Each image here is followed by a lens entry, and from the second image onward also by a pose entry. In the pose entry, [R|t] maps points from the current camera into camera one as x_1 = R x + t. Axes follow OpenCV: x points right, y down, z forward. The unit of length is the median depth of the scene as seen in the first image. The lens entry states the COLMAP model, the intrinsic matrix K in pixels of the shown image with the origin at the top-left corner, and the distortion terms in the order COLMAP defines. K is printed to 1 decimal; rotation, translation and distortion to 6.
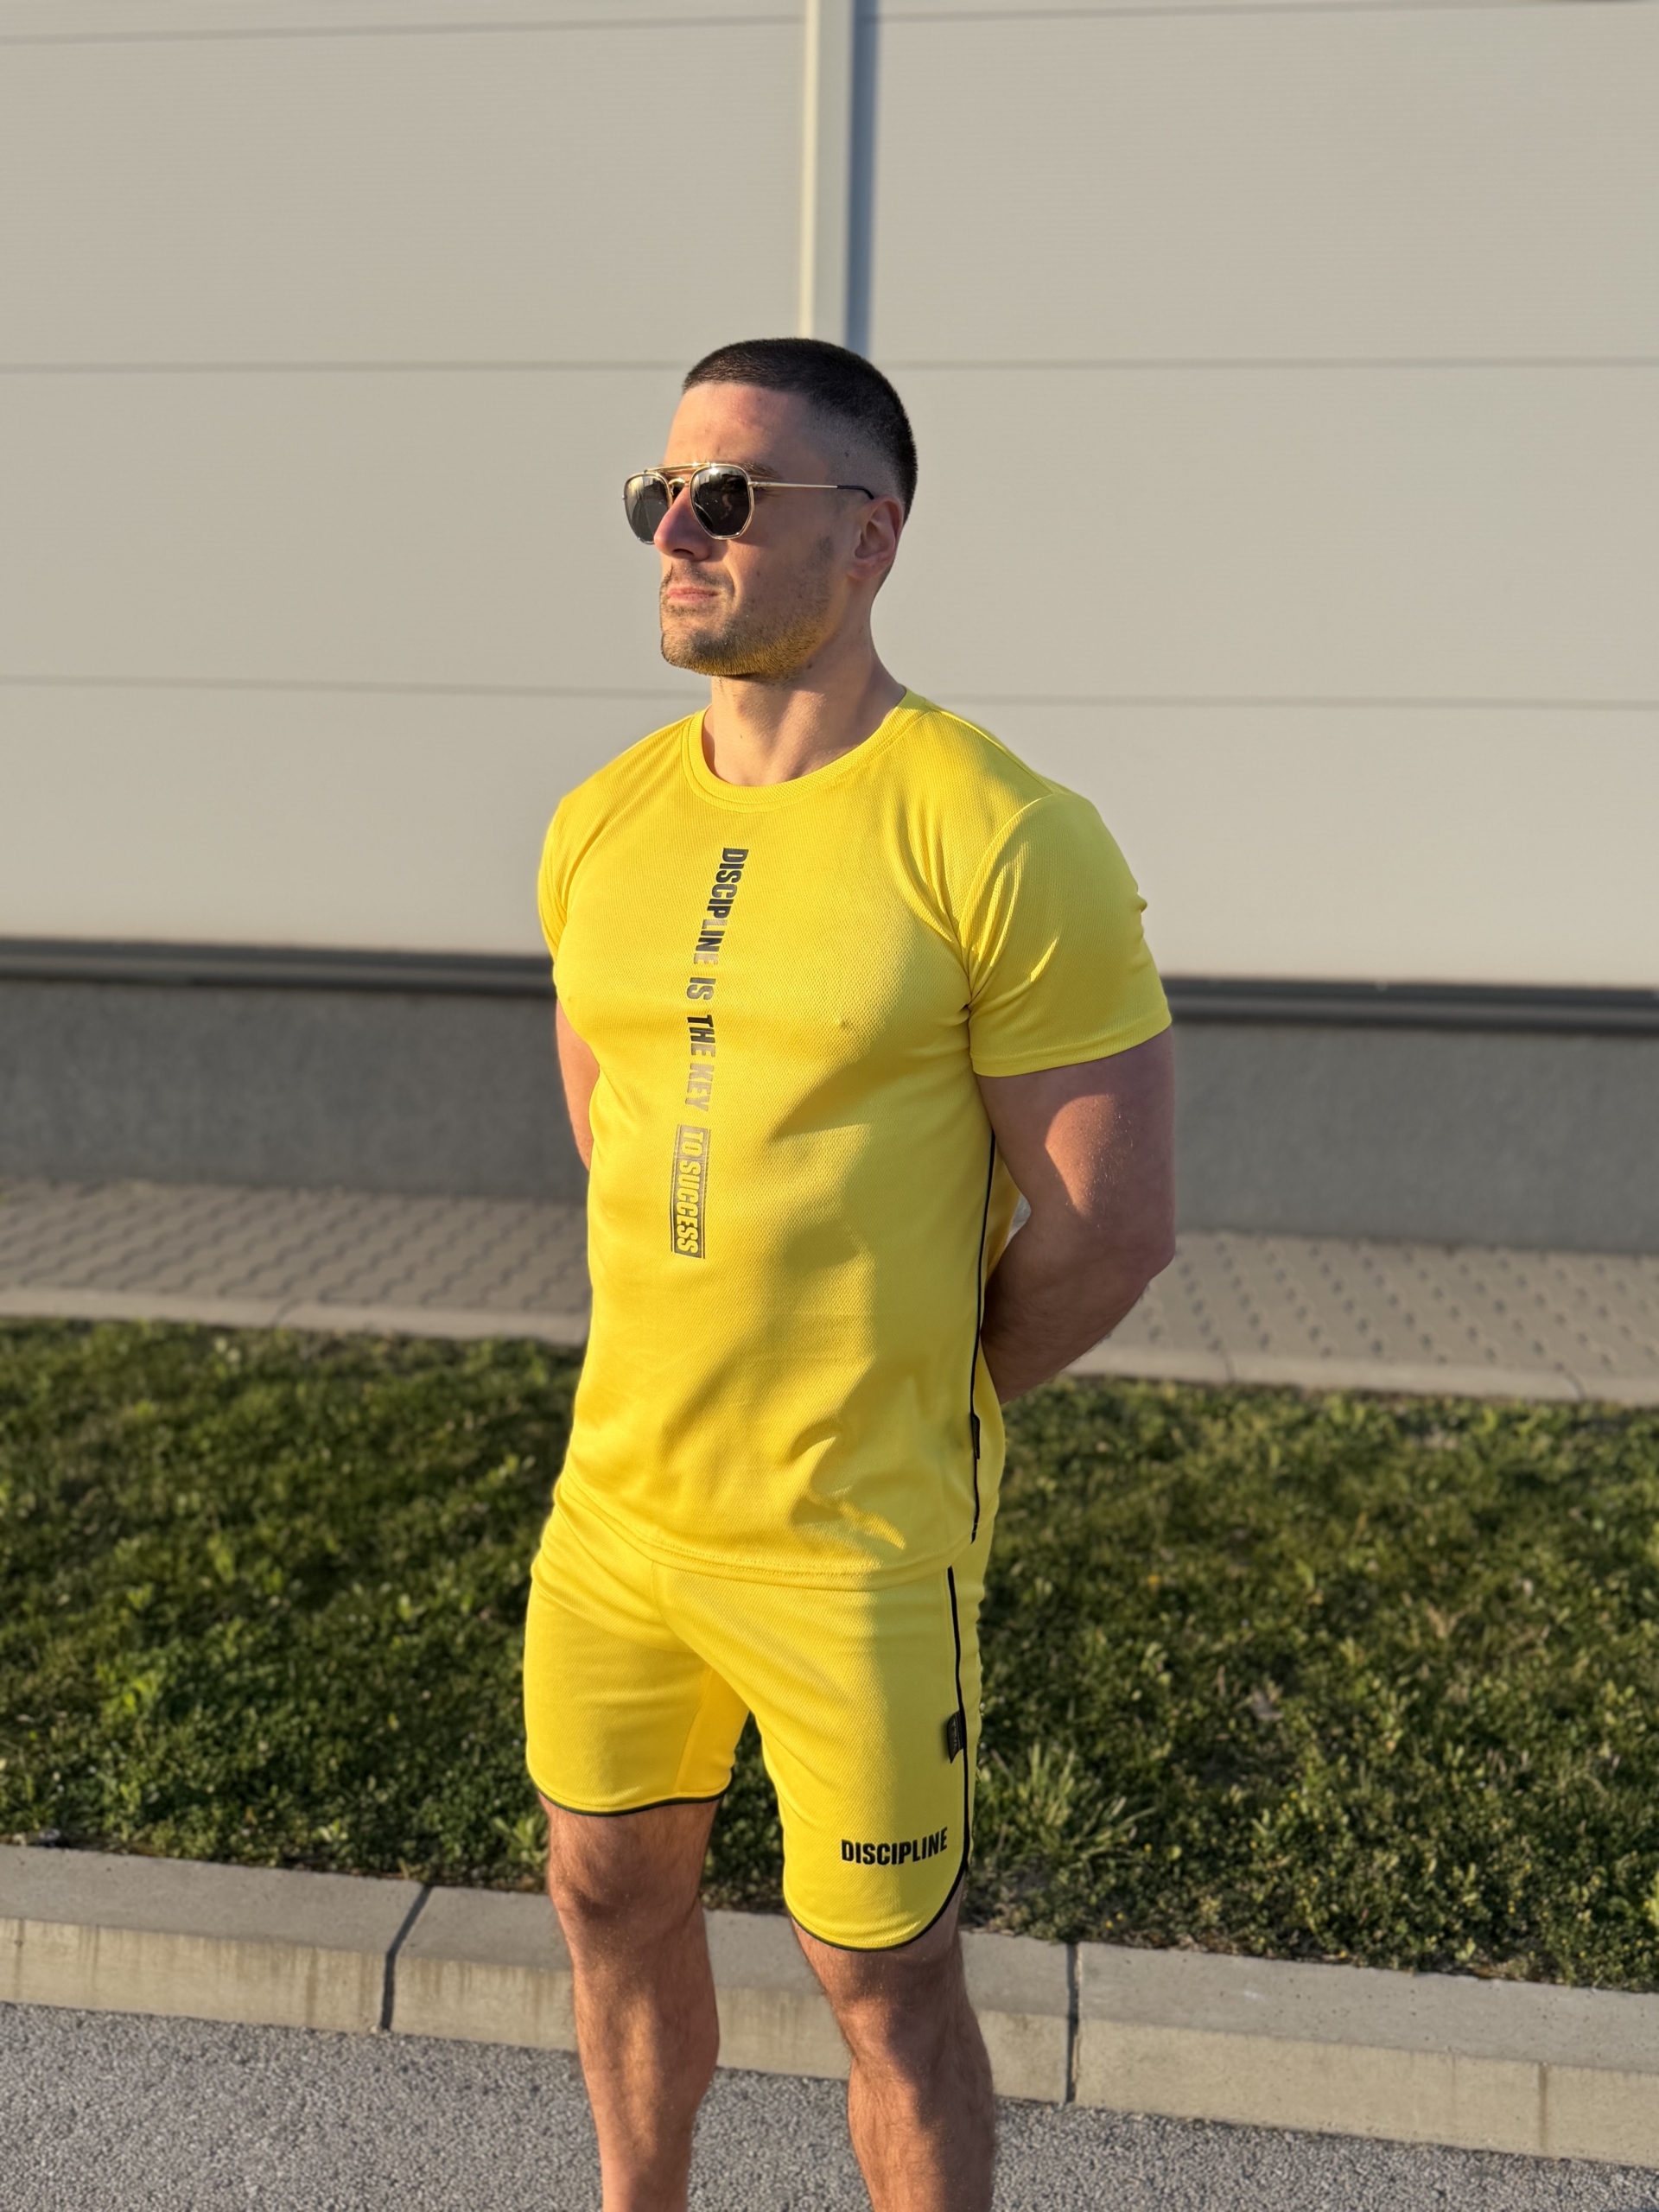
lens RADIAL K [[1836.5, 0, 815.2], [0, 1836.5, 1136.2], [0, 0, 1]] dist [0.110503, -0.237914]
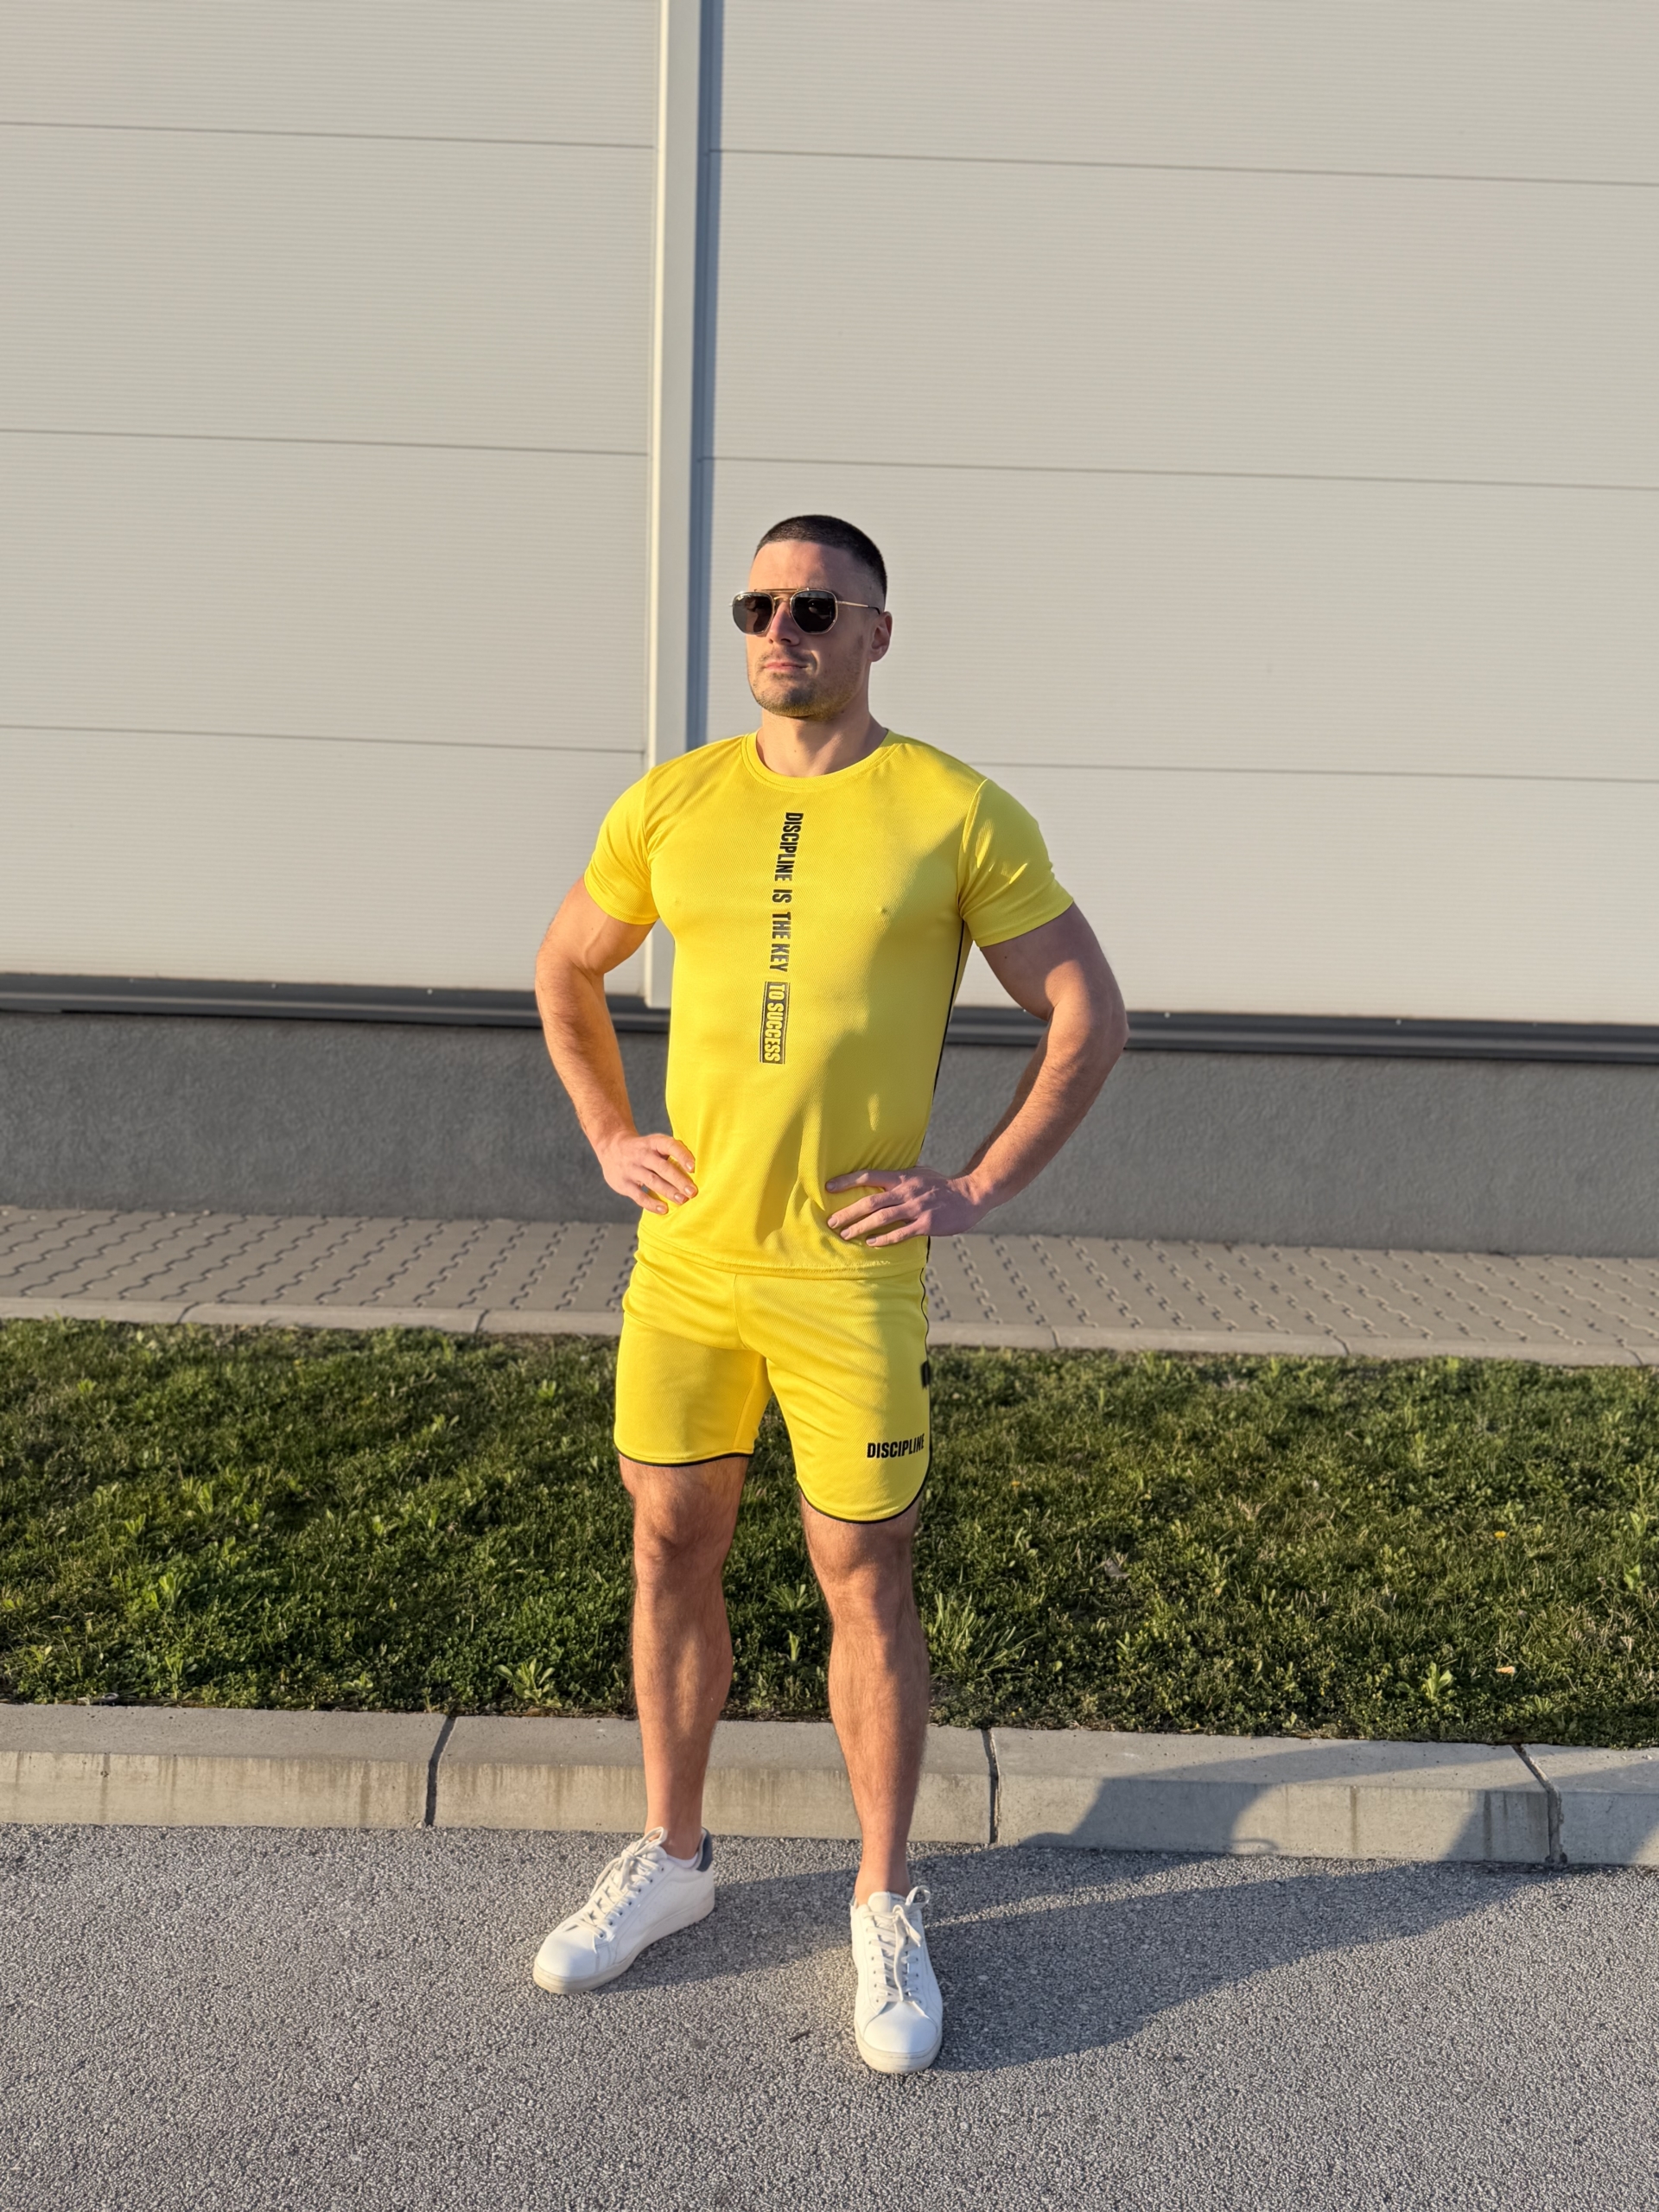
lens RADIAL K [[1823.8, 0, 826.9], [0, 1823.8, 1111.6], [0, 0, 1]] dist [0.184143, -0.423169]
pose [[0.991585, -0.006165, 0.129311, -0.102844], [0.012699, 0.998680, -0.049763, 0.066671], [-0.128833, 0.050987, 0.990355, -0.195449]]
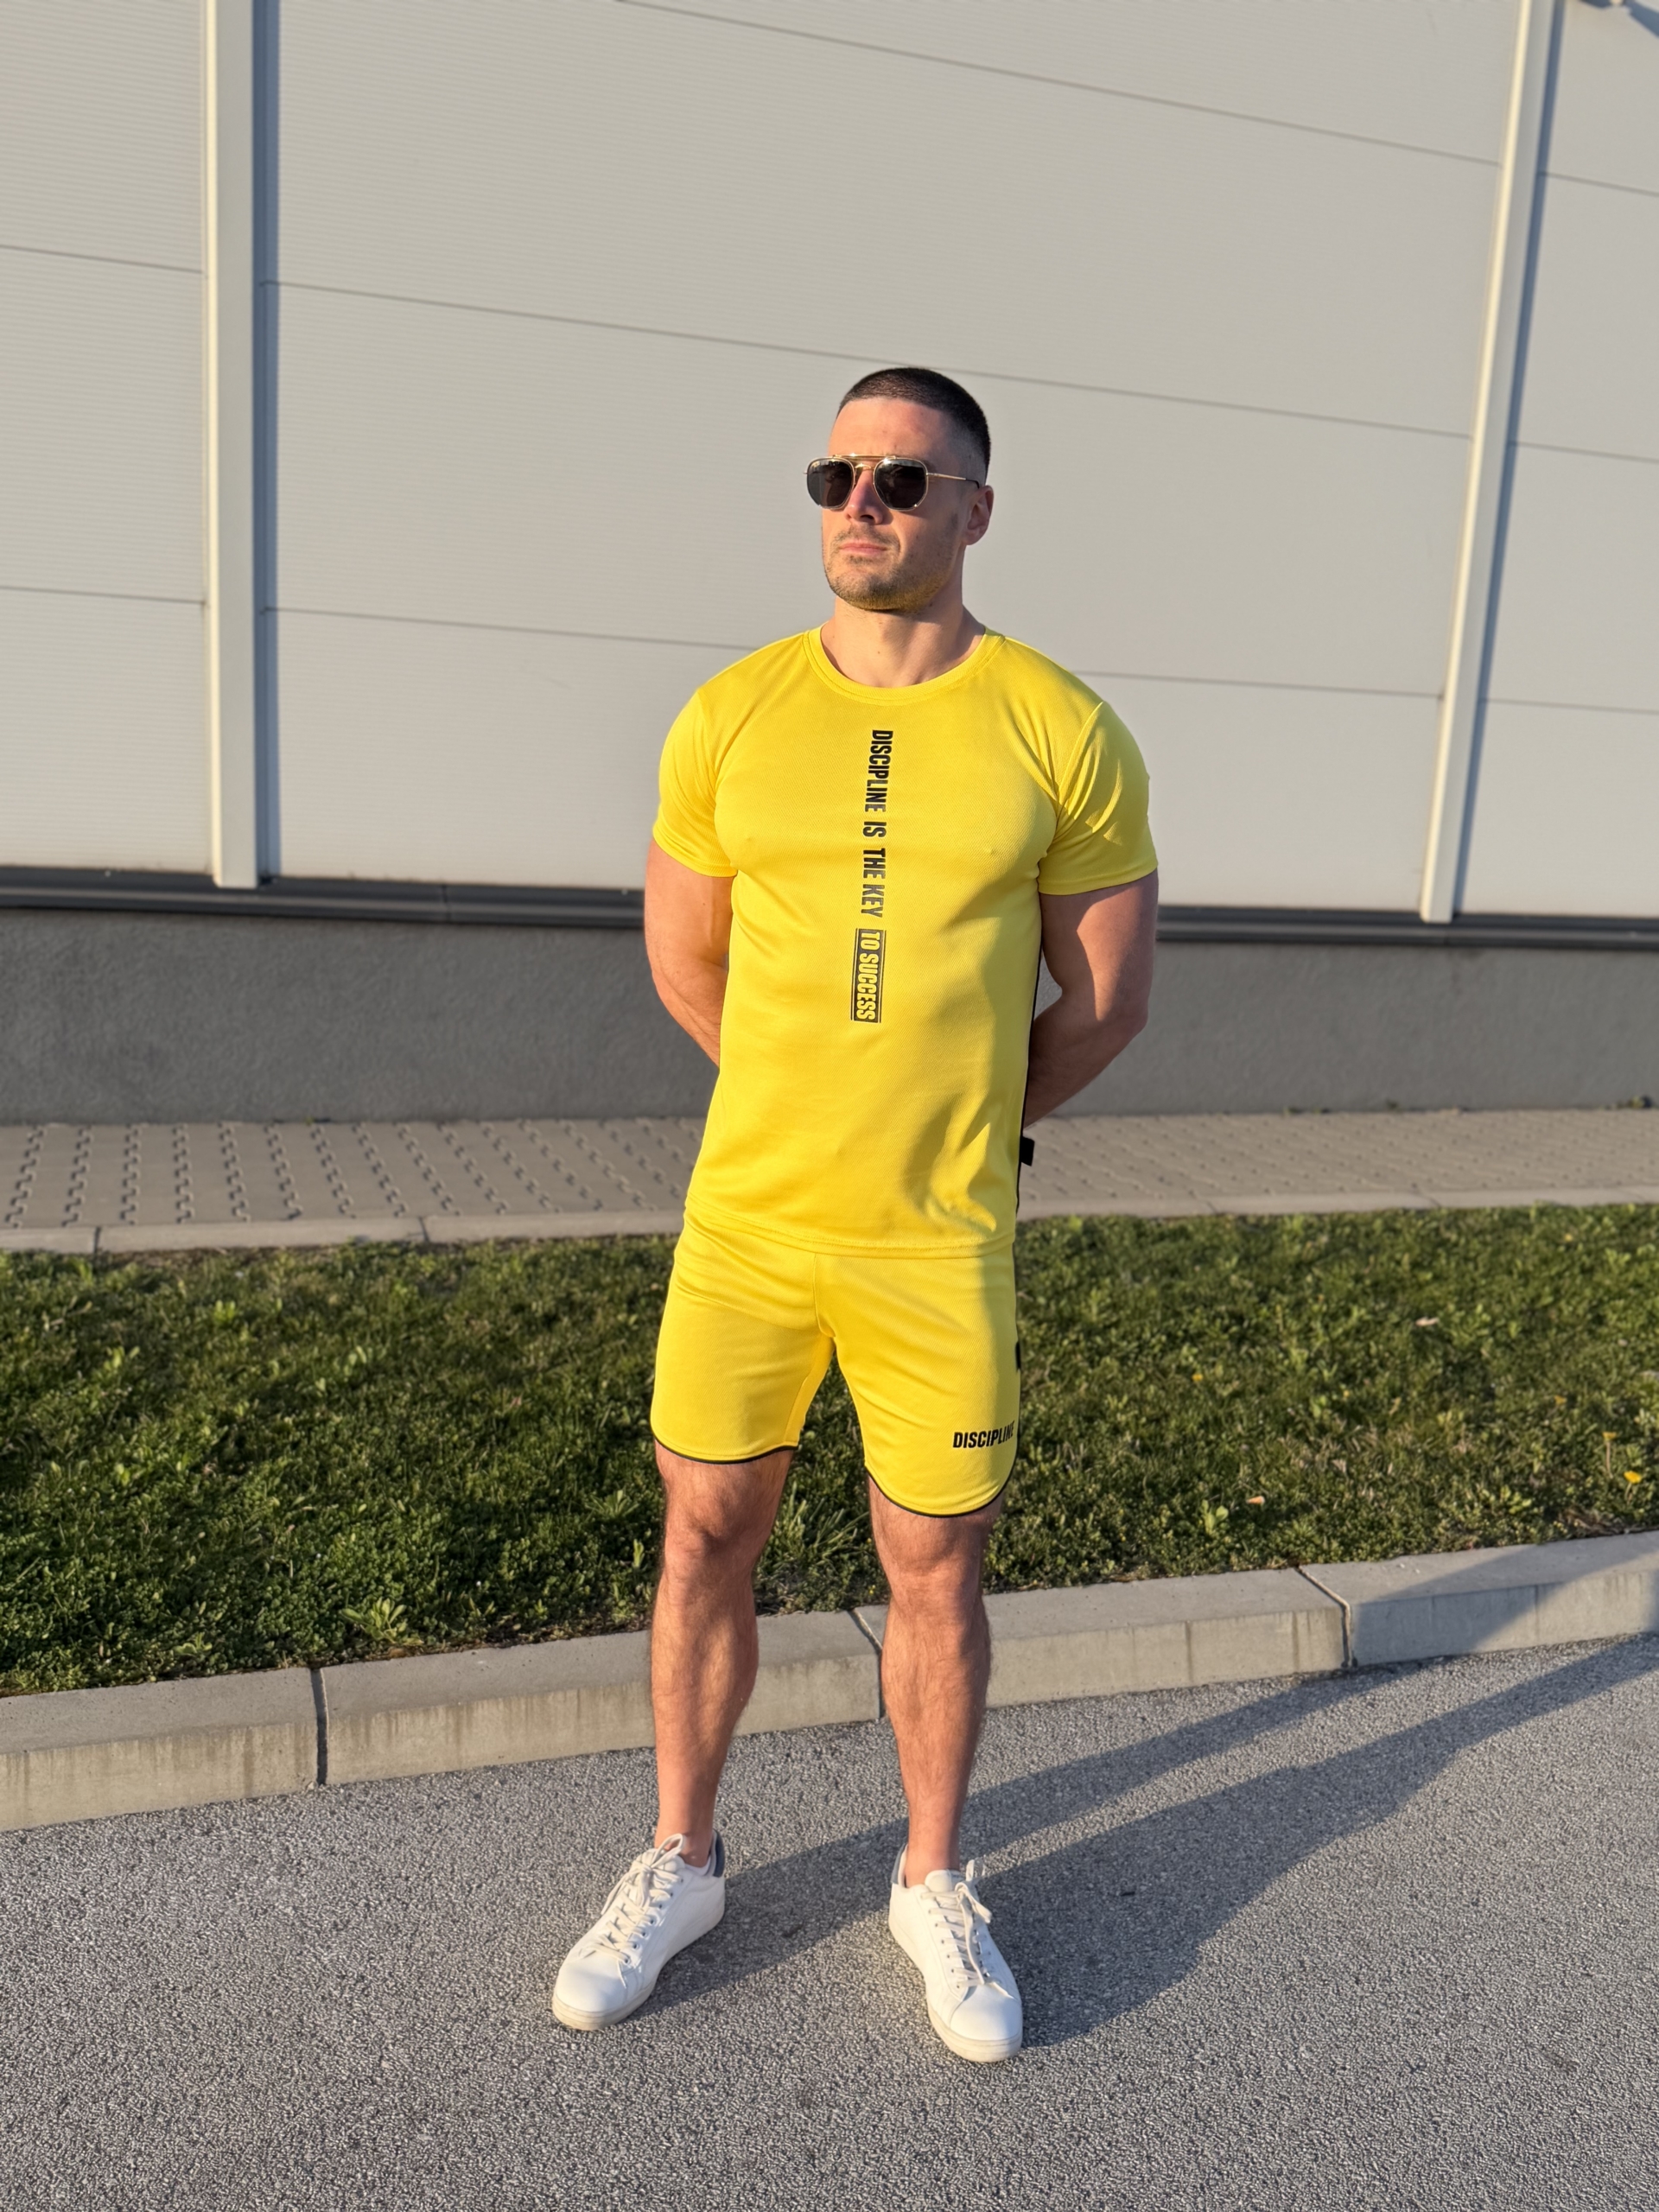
lens RADIAL K [[1823.8, 0, 826.9], [0, 1823.8, 1111.6], [0, 0, 1]] dist [0.184143, -0.423169]
pose [[0.901985, -0.052290, 0.428590, -0.332552], [0.043472, 0.998594, 0.030345, 0.041373], [-0.429574, -0.008739, 0.902989, -0.117142]]
